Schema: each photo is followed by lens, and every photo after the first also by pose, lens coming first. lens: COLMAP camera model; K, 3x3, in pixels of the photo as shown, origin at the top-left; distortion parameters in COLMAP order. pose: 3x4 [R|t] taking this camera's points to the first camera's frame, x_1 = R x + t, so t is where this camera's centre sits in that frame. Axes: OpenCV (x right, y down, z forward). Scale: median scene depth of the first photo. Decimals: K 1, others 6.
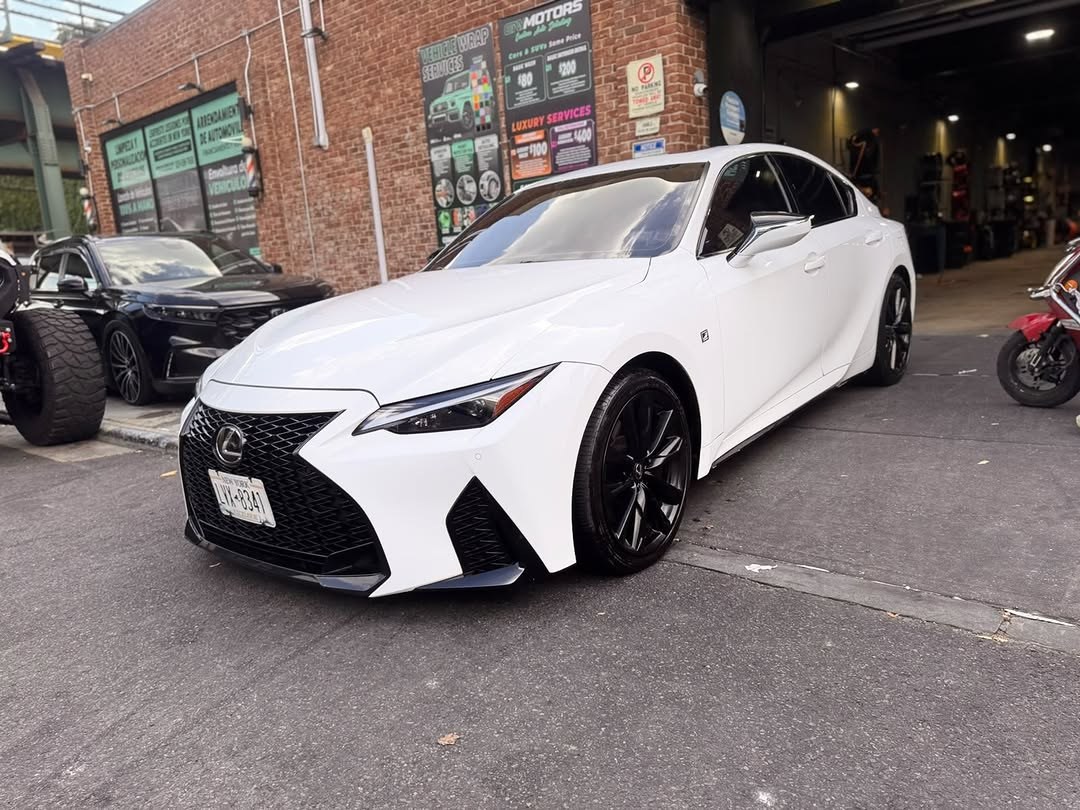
lens RADIAL K [[788.8, 0, 543.0], [0, 788.8, 411.3], [0, 0, 1]] dist [0.007967, -0.001825]
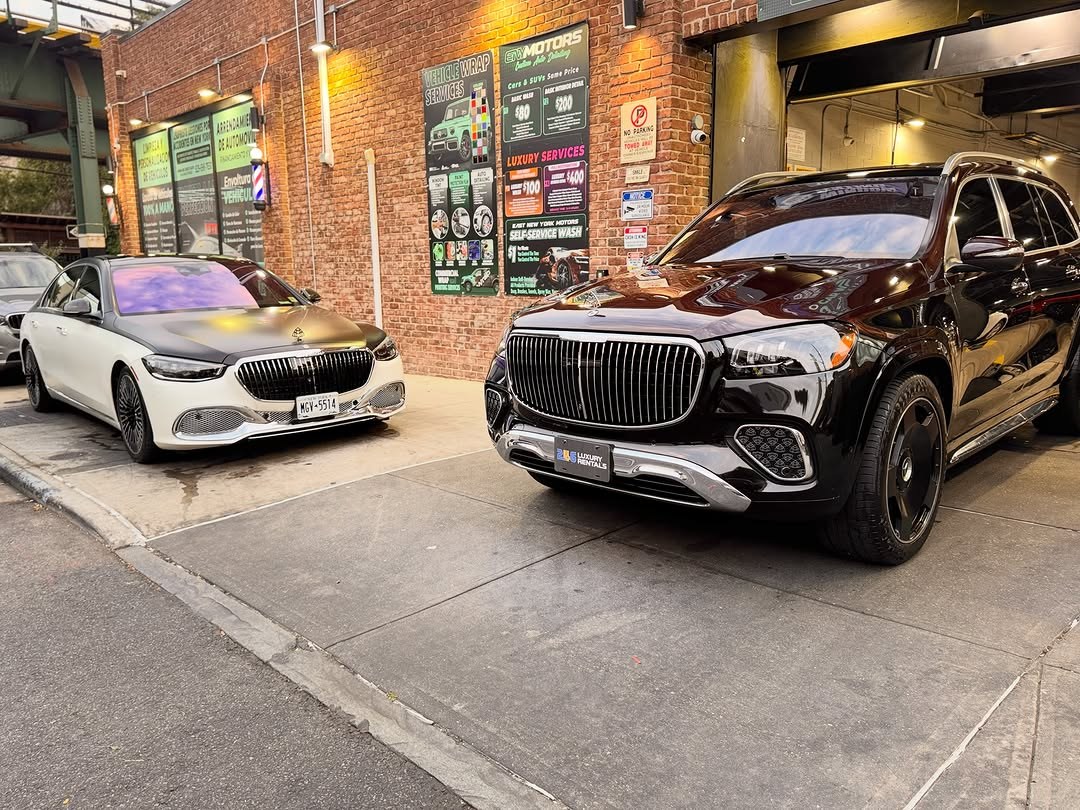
lens RADIAL K [[837.8, 0, 543.4], [0, 837.8, 404.1], [0, 0, 1]] dist [0.059542, -0.066828]
pose [[0.993066, 0.077487, -0.088405, 0.097186], [-0.079997, 0.996476, -0.025211, -0.046273], [0.086140, 0.032109, 0.995766, 0.022446]]
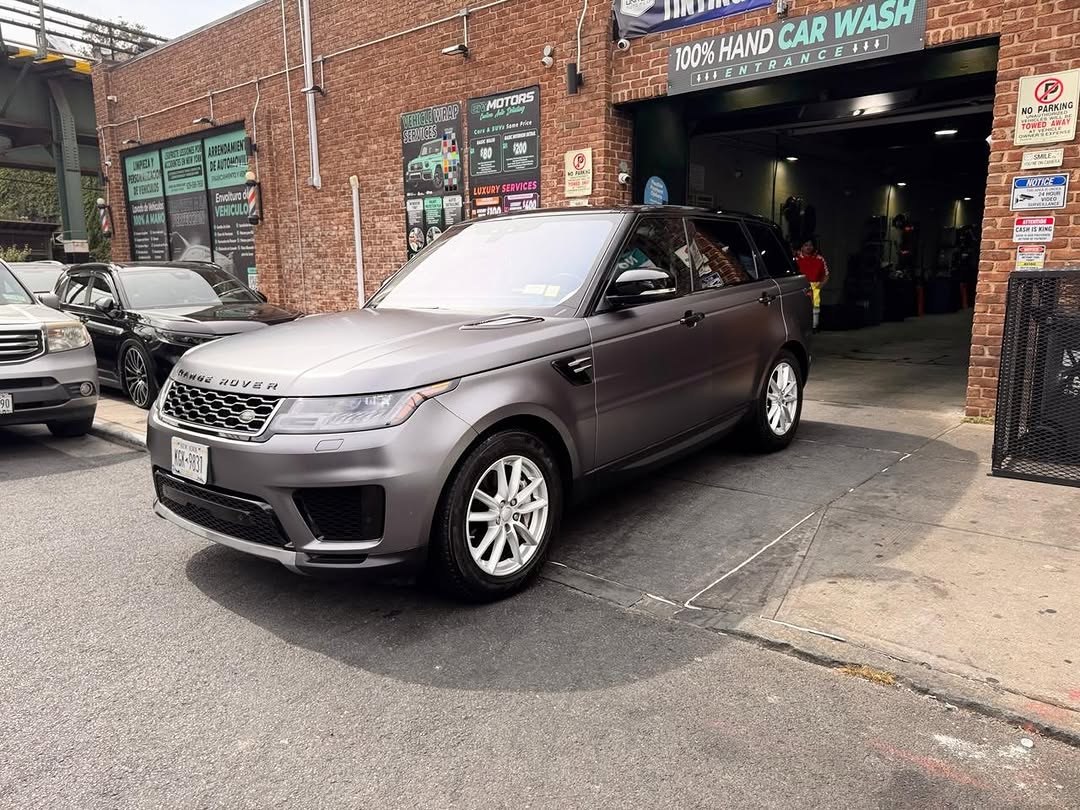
lens RADIAL K [[782.6, 0, 536.7], [0, 782.6, 411.6], [0, 0, 1]] dist [0.049585, -0.048854]
pose [[0.997807, 0.066041, -0.004373, 0.069994], [-0.066085, 0.997755, -0.010822, -0.022137], [0.003648, 0.011087, 0.999932, -0.142582]]
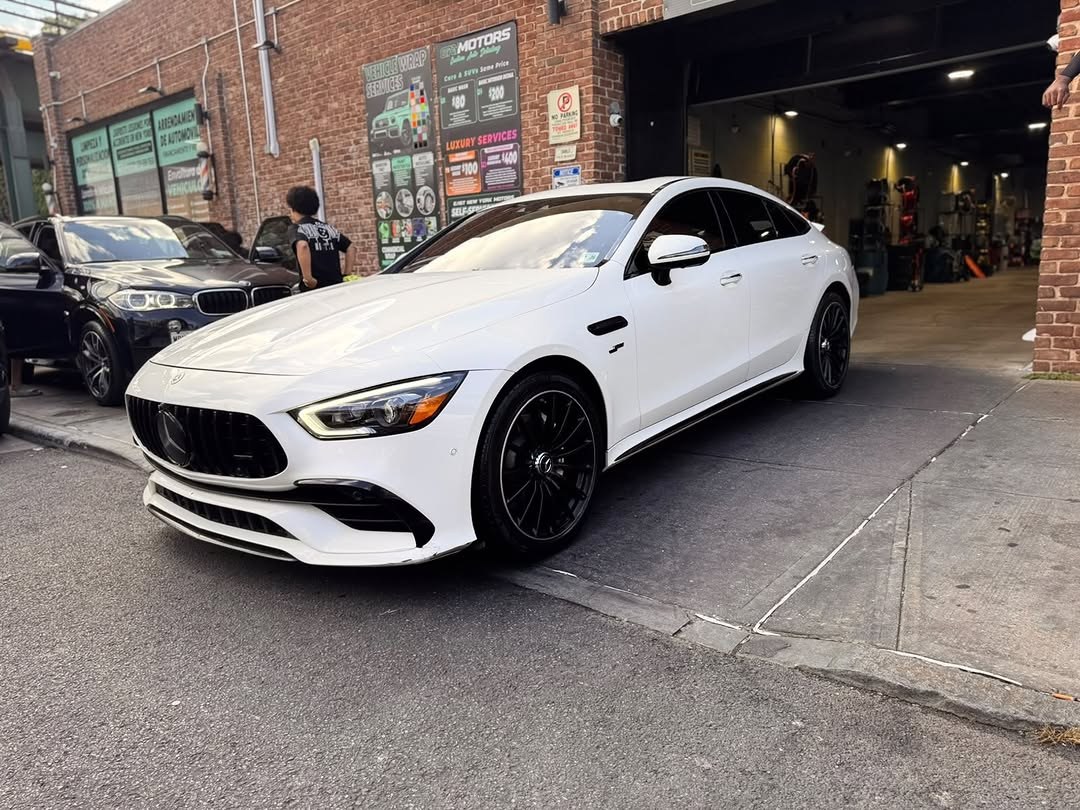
lens RADIAL K [[784.8, 0, 540.0], [0, 784.8, 404.1], [0, 0, 1]] dist [0.023763, -0.018521]
pose [[0.999373, 0.032133, 0.014861, 0.069235], [-0.031942, 0.999407, -0.012859, -0.007884], [-0.015265, 0.012376, 0.999807, -0.033346]]
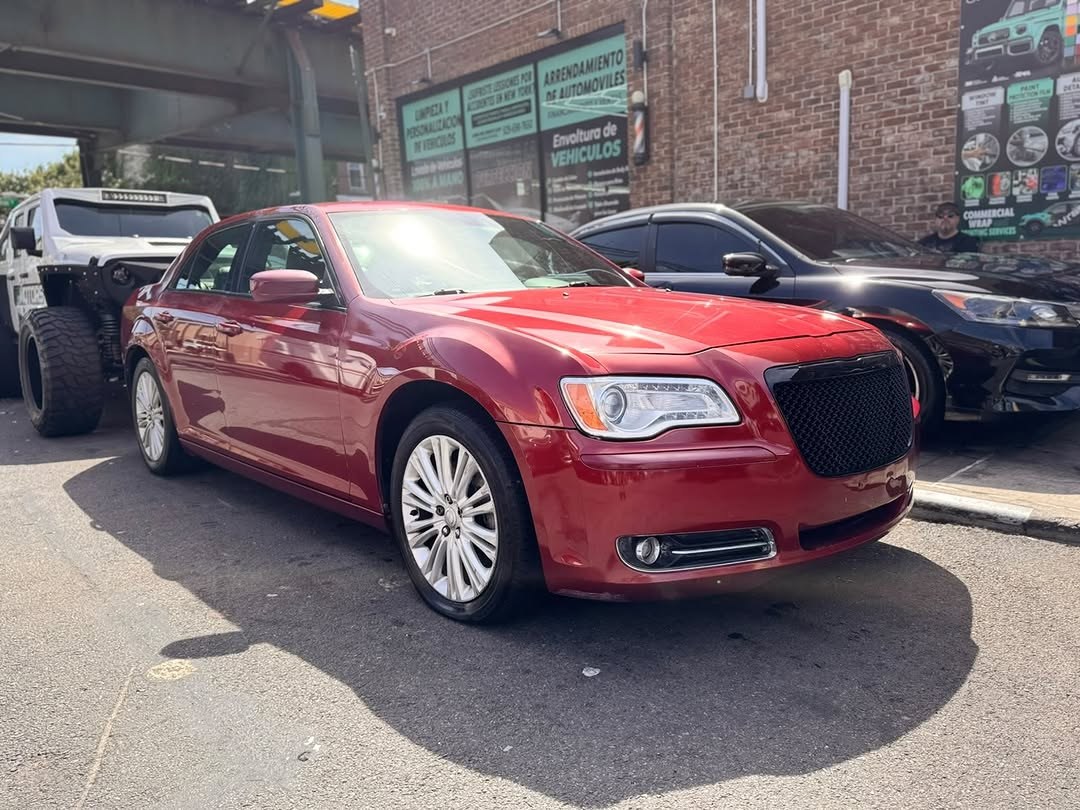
lens RADIAL K [[837.8, 0, 543.4], [0, 837.8, 404.1], [0, 0, 1]] dist [0.059542, -0.066828]
pose [[0.990236, 0.042940, -0.132624, -0.395359], [-0.044637, 0.998955, -0.009854, -0.012855], [0.132063, 0.015677, 0.991117, 0.148873]]
